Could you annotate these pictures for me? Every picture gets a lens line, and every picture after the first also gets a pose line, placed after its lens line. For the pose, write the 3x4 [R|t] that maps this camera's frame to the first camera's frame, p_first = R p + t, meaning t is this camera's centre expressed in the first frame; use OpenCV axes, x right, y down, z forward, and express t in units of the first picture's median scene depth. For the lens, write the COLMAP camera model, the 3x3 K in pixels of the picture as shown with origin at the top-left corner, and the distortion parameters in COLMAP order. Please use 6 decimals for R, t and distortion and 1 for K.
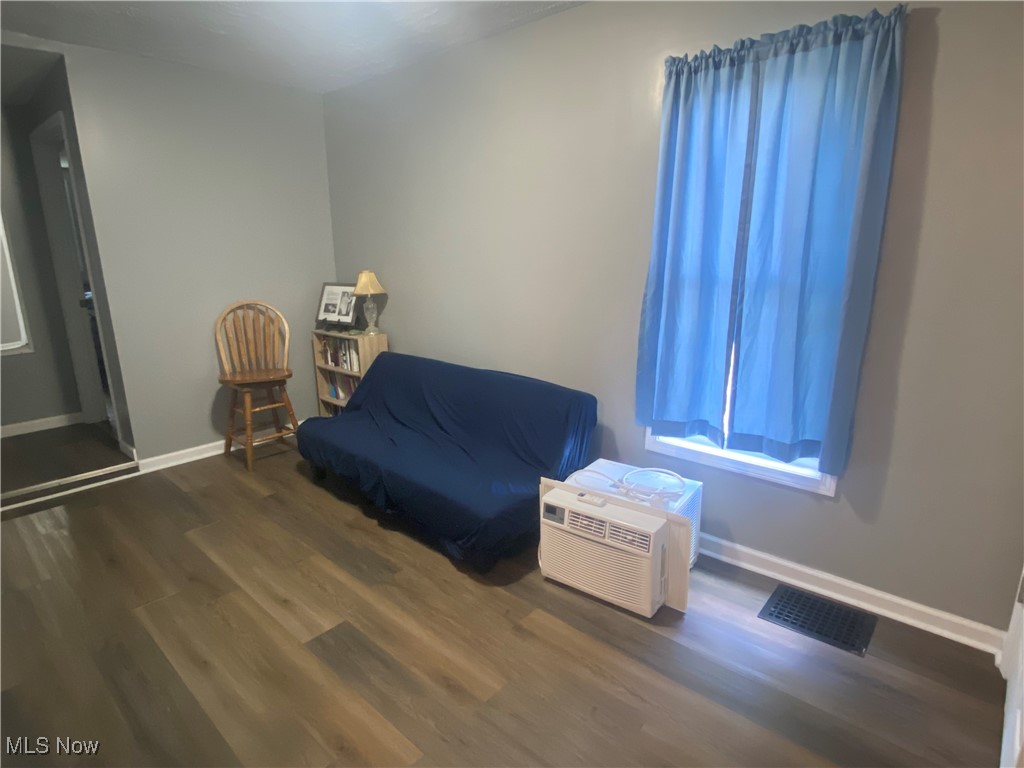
lens RADIAL K [[534.7, 0, 512.0], [0, 534.7, 384.0], [0, 0, 1]] dist [0.003740, -0.021994]
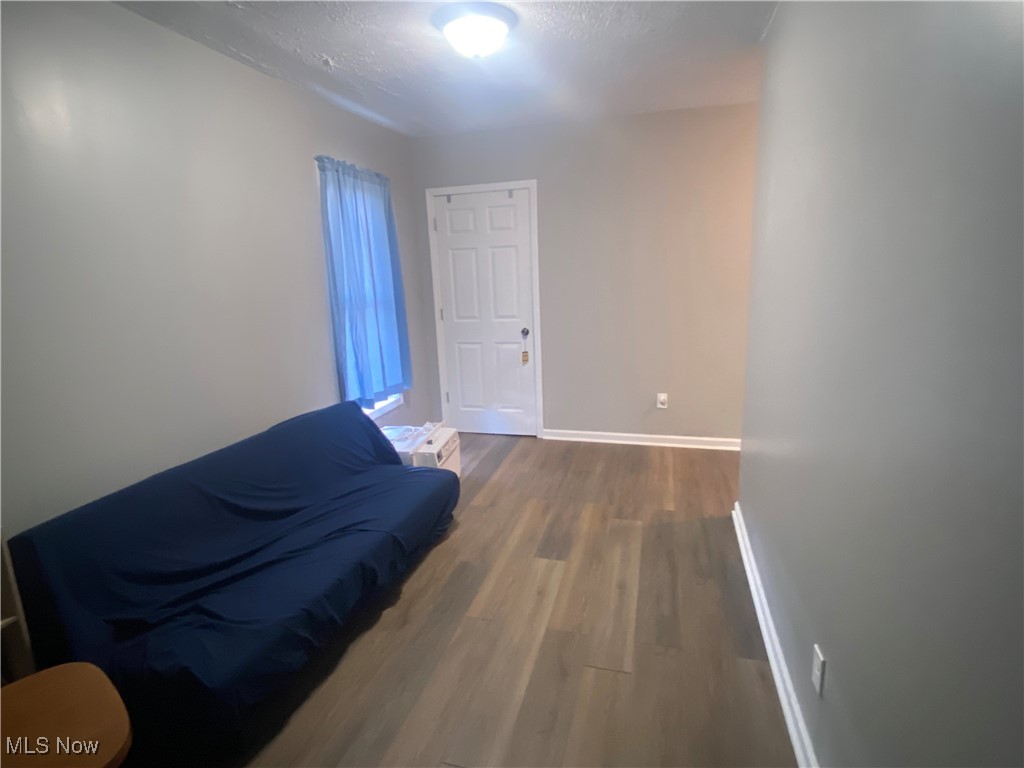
lens RADIAL K [[534.7, 0, 512.0], [0, 534.7, 384.0], [0, 0, 1]] dist [0.003740, -0.021994]
pose [[-0.429109, -0.178008, 0.885538, -1.391827], [0.259227, 0.914876, 0.309520, -0.378101], [-0.865255, 0.362373, -0.346438, 1.353575]]
